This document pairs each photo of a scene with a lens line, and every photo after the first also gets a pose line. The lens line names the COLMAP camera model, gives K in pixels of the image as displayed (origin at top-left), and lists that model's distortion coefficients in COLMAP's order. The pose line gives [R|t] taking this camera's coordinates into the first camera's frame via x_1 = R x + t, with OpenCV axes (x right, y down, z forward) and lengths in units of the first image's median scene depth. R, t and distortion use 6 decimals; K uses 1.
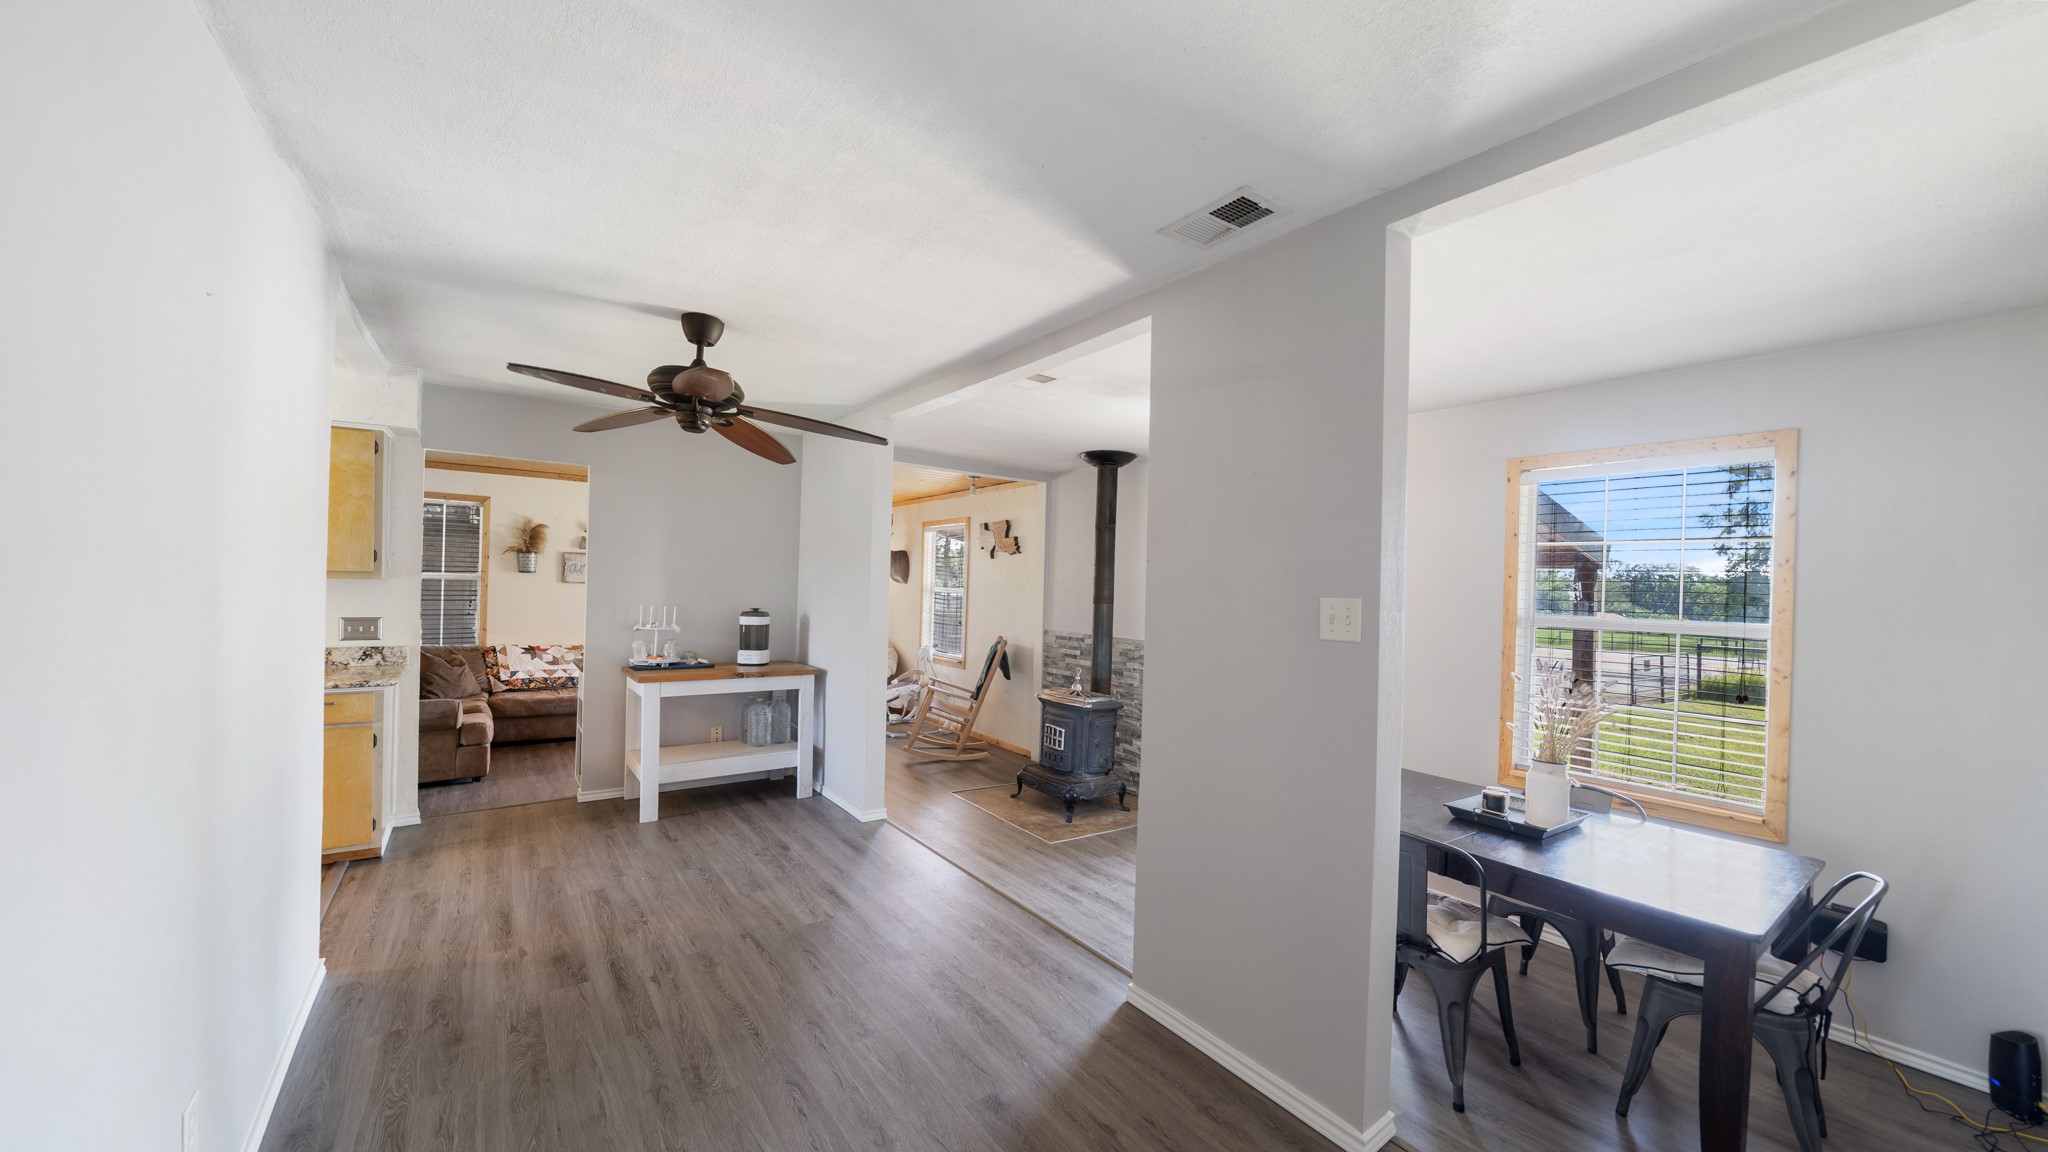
lens RADIAL K [[714.0, 0, 1012.3], [0, 714.0, 586.3], [0, 0, 1]] dist [-0.002933, -0.000091]
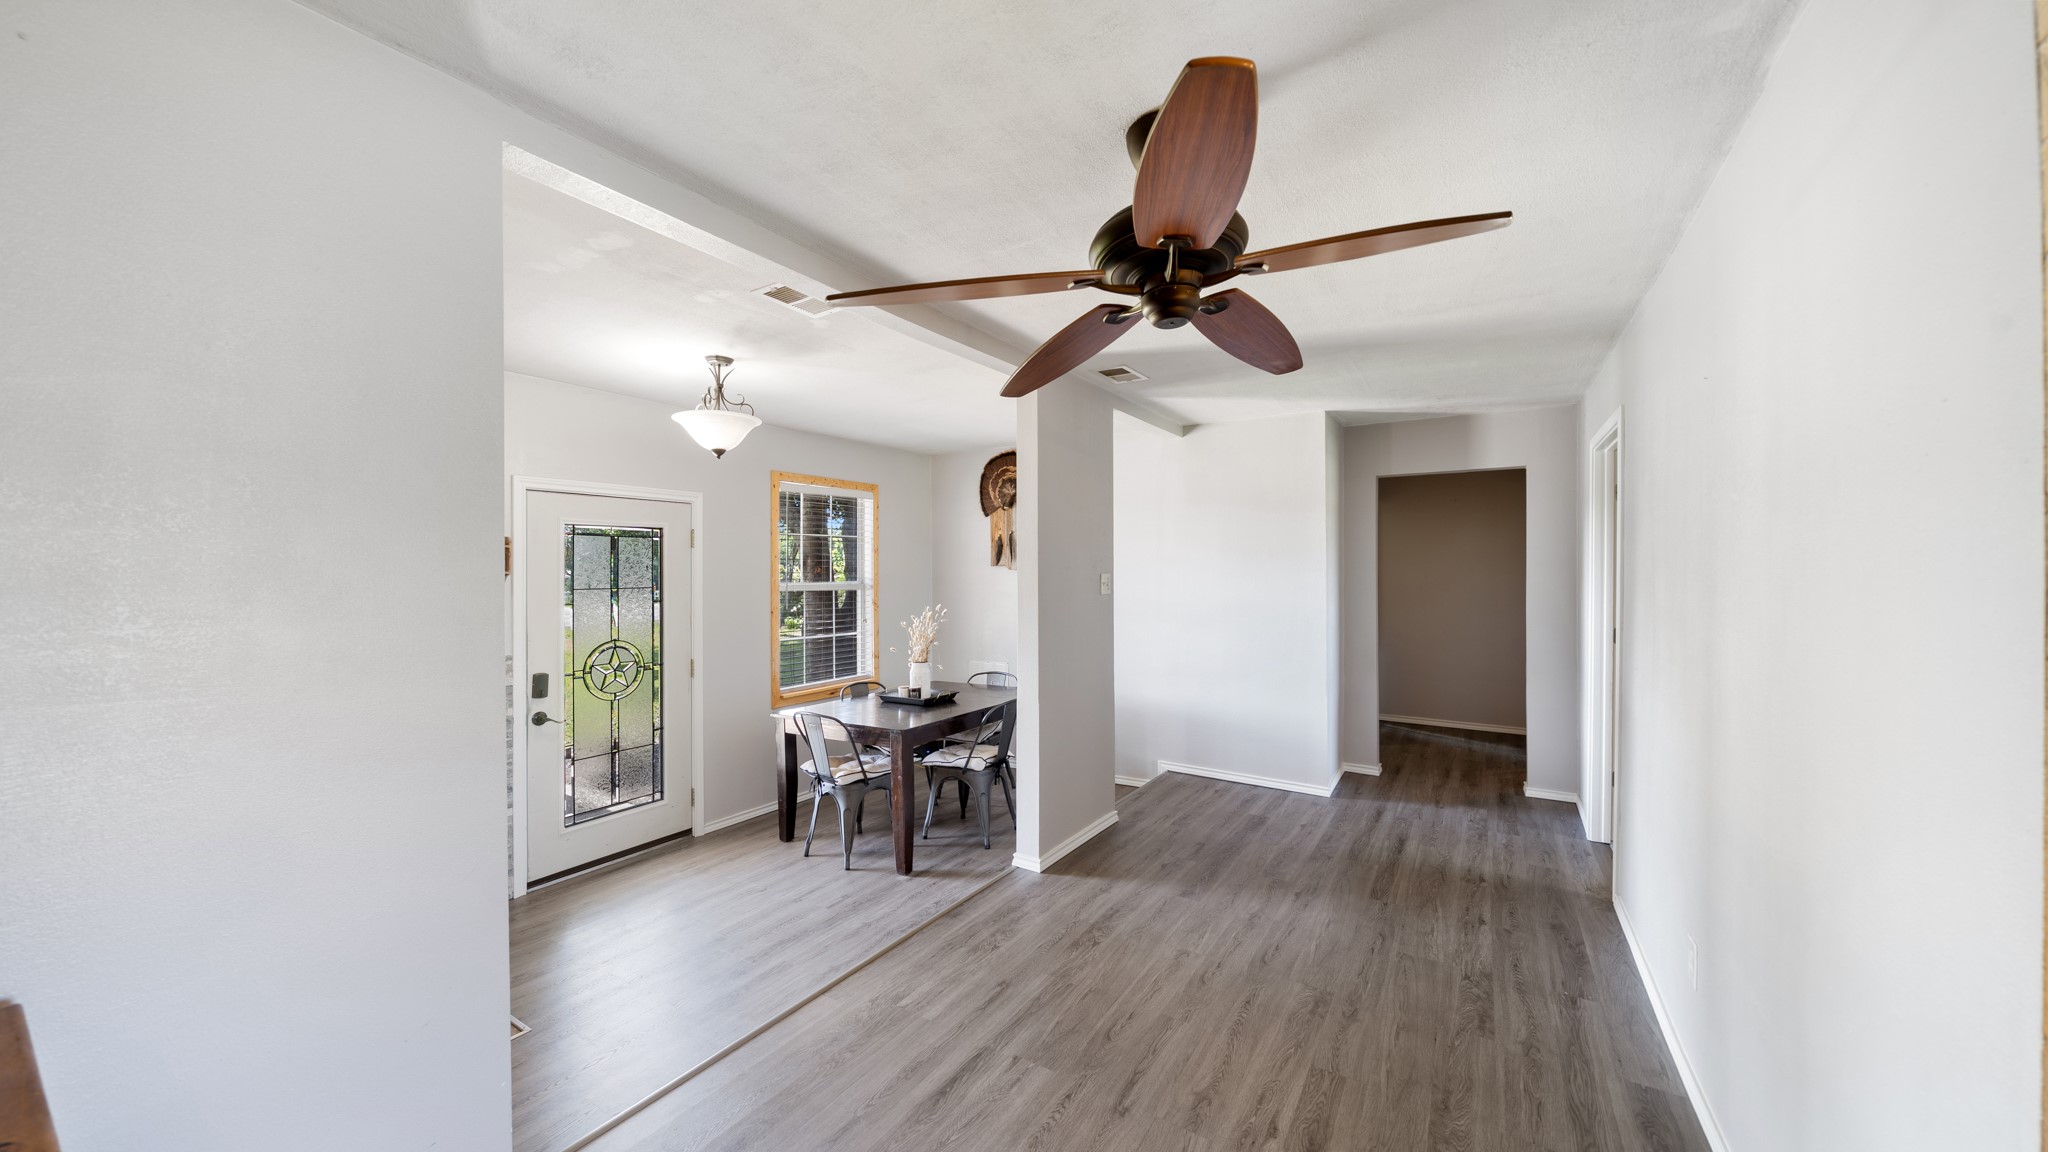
lens RADIAL K [[714.0, 0, 1015.4], [0, 714.0, 573.4], [0, 0, 1]] dist [-0.002933, -0.000091]
pose [[-0.349630, -0.031022, 0.936374, -1.219378], [-0.002550, 0.999479, 0.032161, -0.042968], [-0.936884, 0.008856, -0.349527, 1.700282]]
